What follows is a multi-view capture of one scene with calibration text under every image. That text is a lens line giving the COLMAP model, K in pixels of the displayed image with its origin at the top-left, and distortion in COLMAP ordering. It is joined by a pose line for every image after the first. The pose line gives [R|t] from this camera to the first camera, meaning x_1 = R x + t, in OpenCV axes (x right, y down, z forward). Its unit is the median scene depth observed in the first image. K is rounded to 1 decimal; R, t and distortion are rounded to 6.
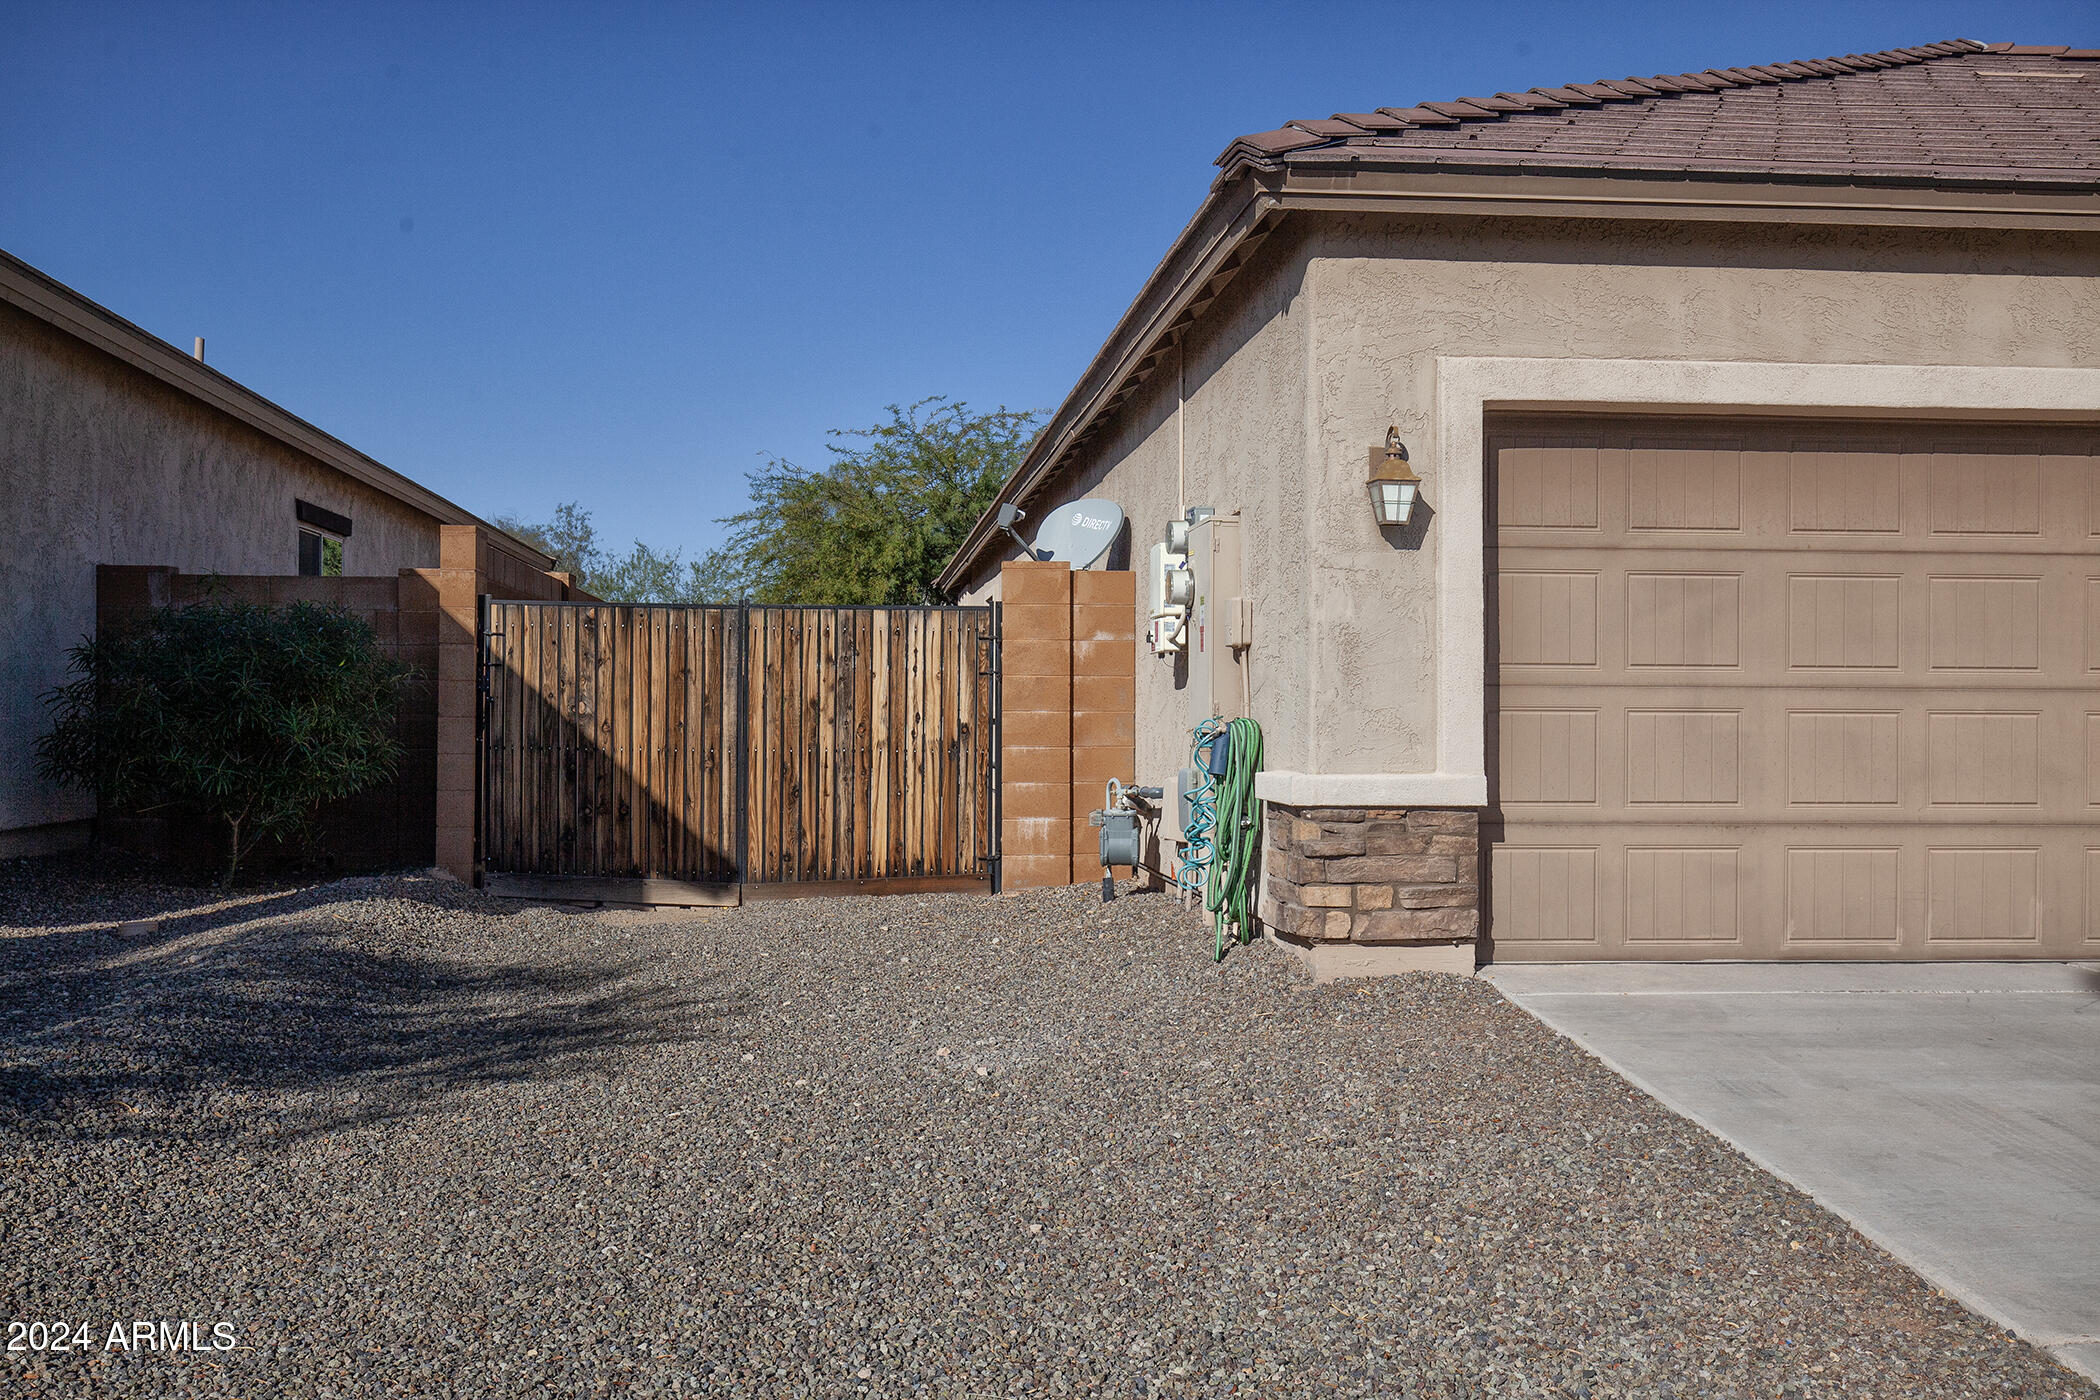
lens RADIAL K [[2032.9, 0, 1040.9], [0, 2032.9, 711.9], [0, 0, 1]] dist [0.044200, 0.000000]
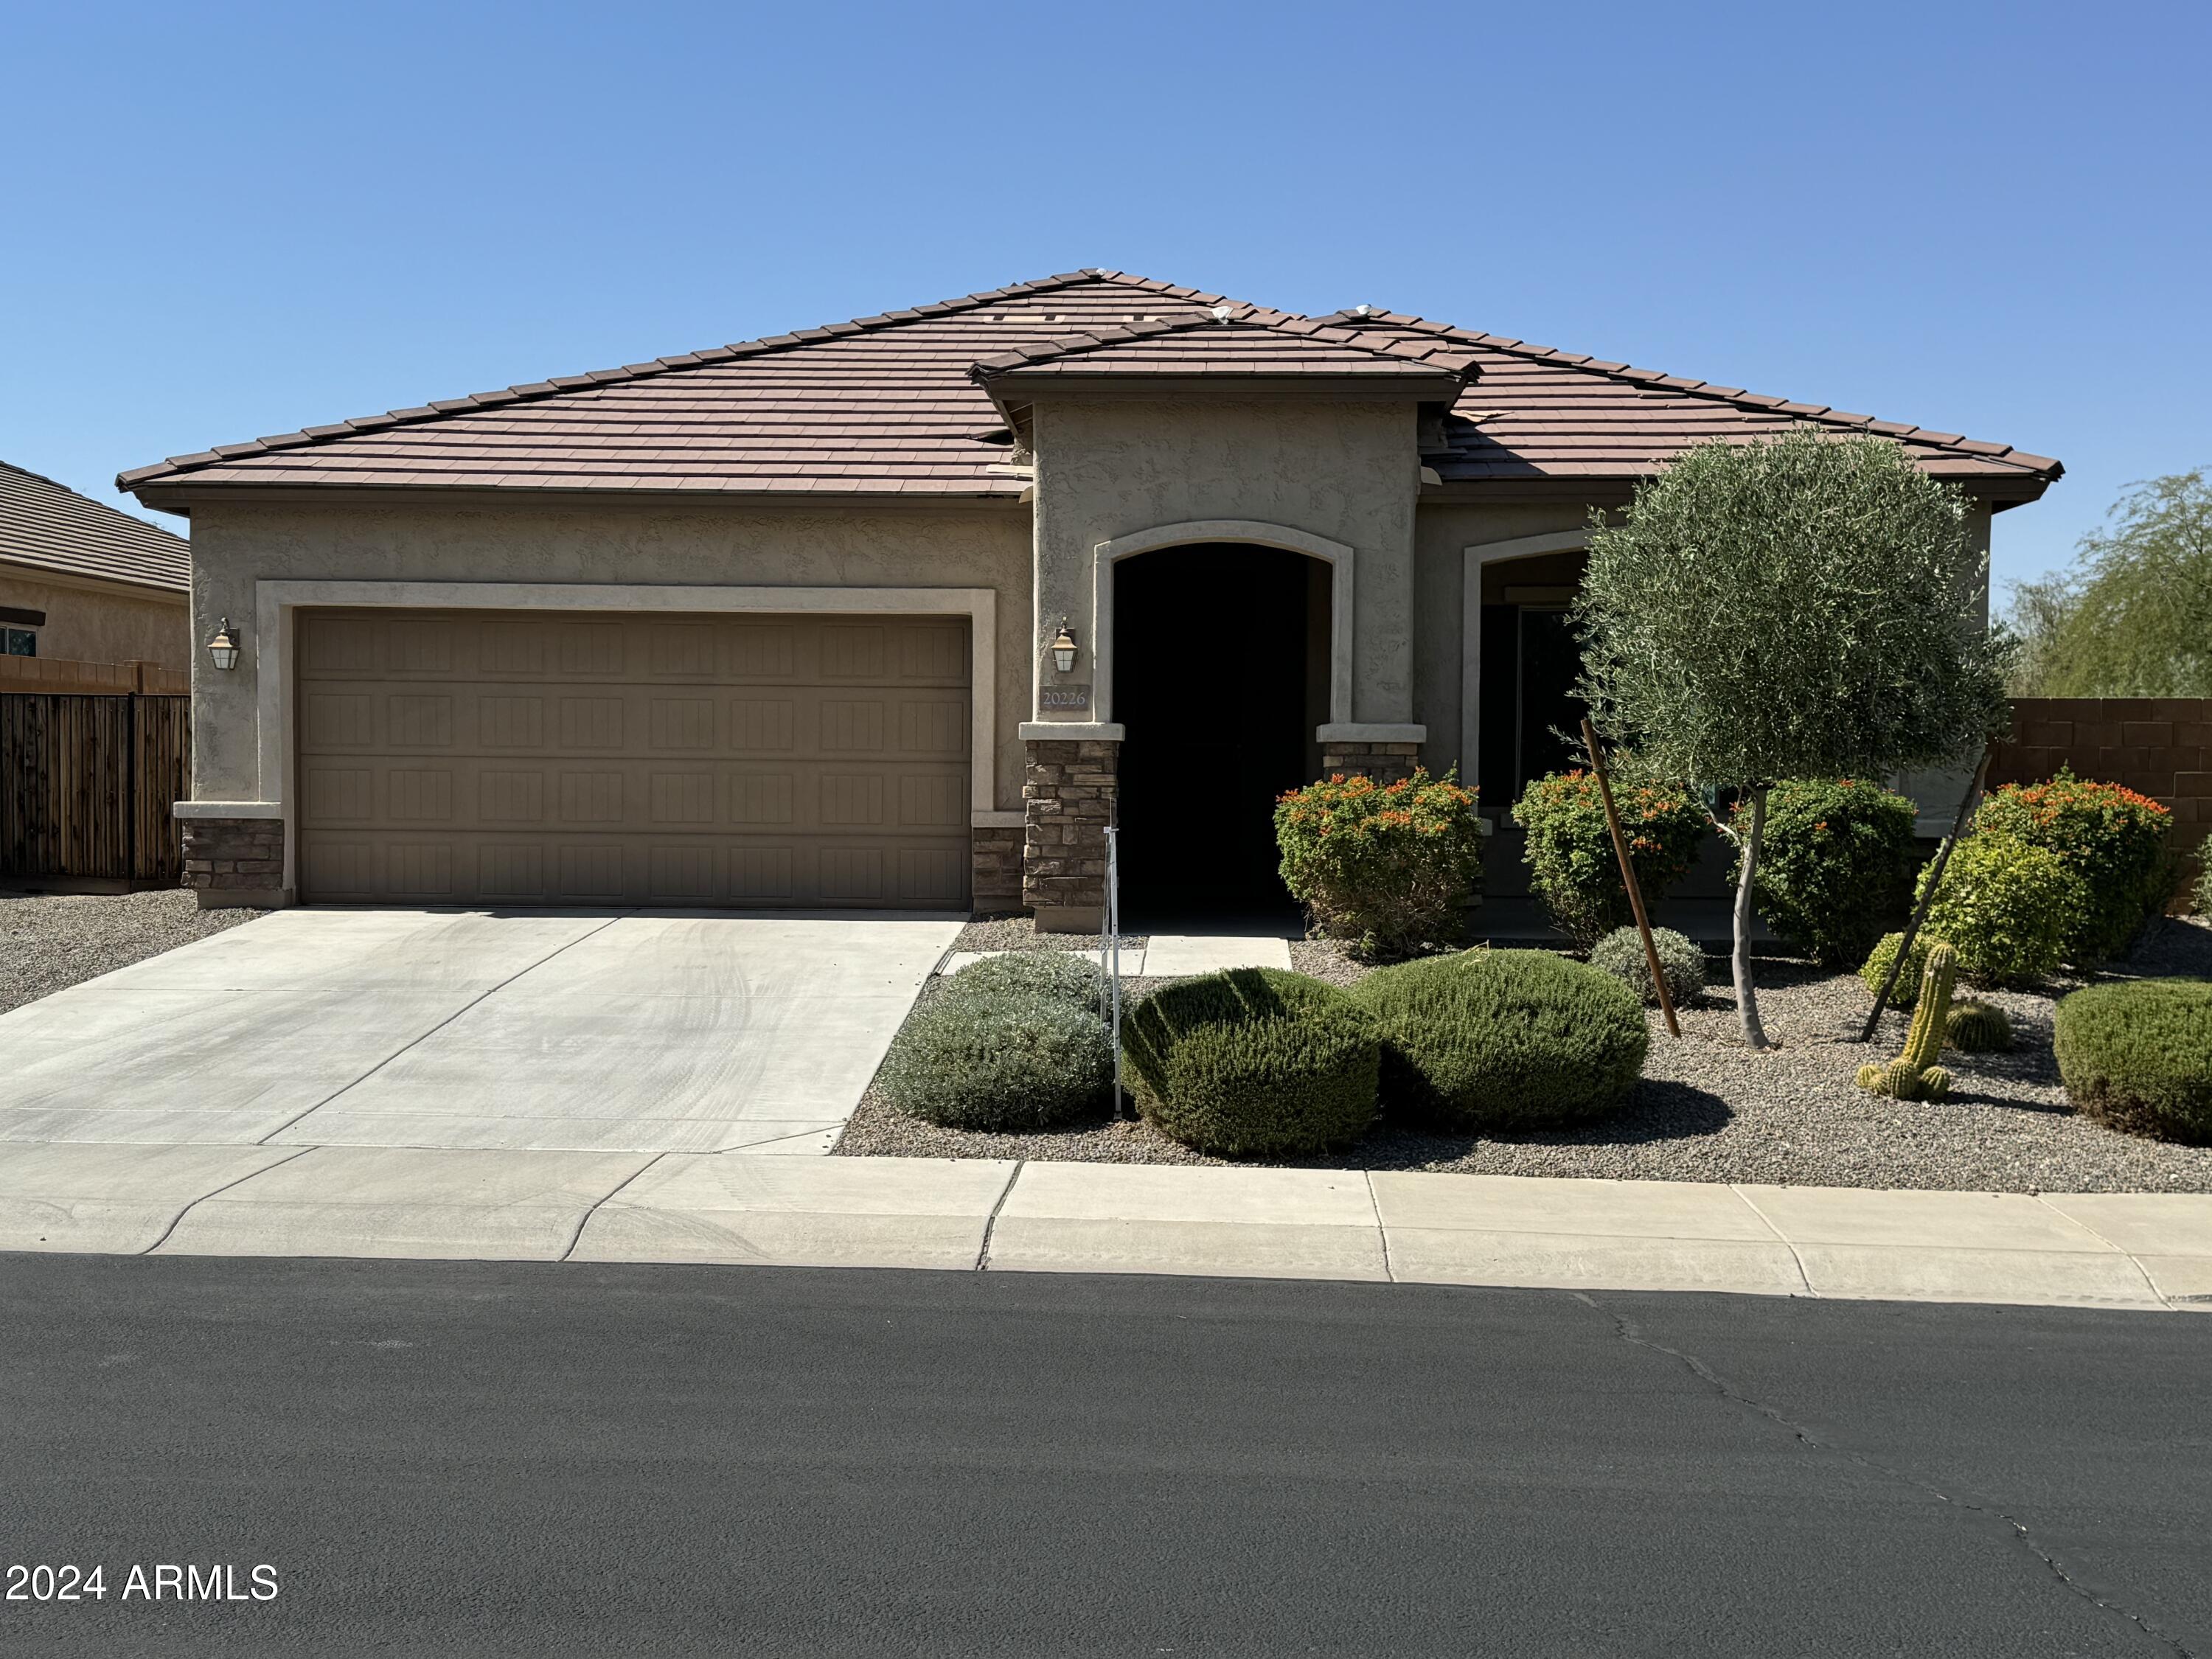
lens RADIAL K [[2565.3, 0, 1105.9], [0, 2565.3, 836.4], [0, 0, 1]] dist [0.031861, 0.000000]
pose [[0.992520, 0.009478, -0.121713, 1.020304], [-0.006024, 0.999570, 0.028714, -0.009224], [0.121933, -0.027766, 0.992150, -1.026988]]
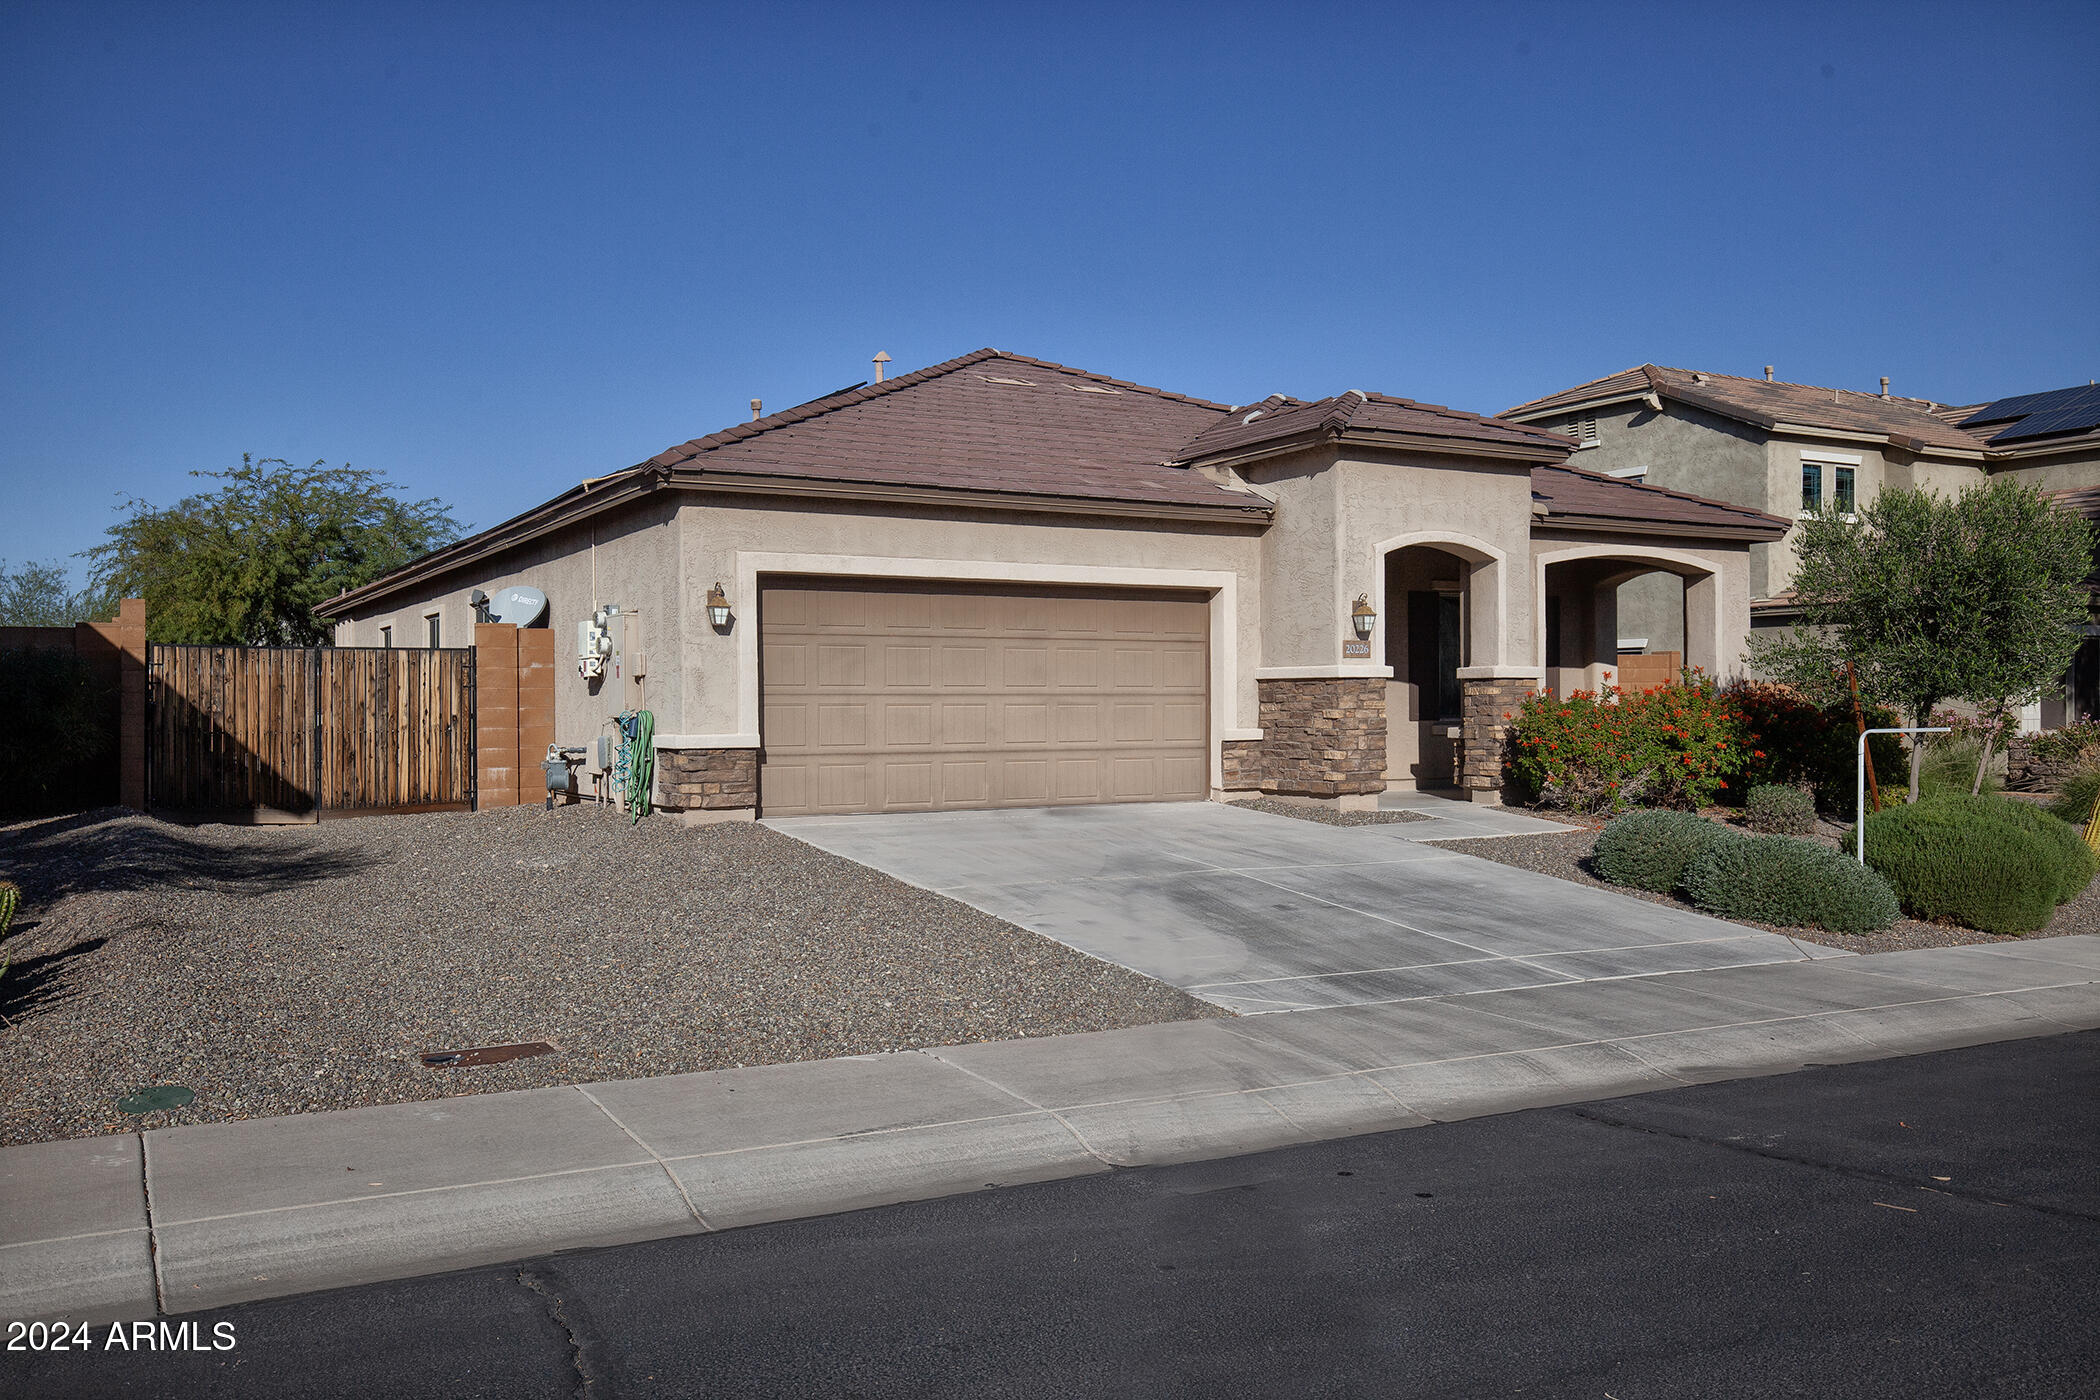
lens RADIAL K [[1729.4, 0, 1049.8], [0, 1729.4, 707.9], [0, 0, 1]] dist [0.030626, 0.001877]
pose [[0.918593, -0.008815, 0.395107, -0.202168], [0.008128, 0.999961, 0.003412, -0.001941], [-0.395121, 0.000077, 0.918629, -0.740601]]
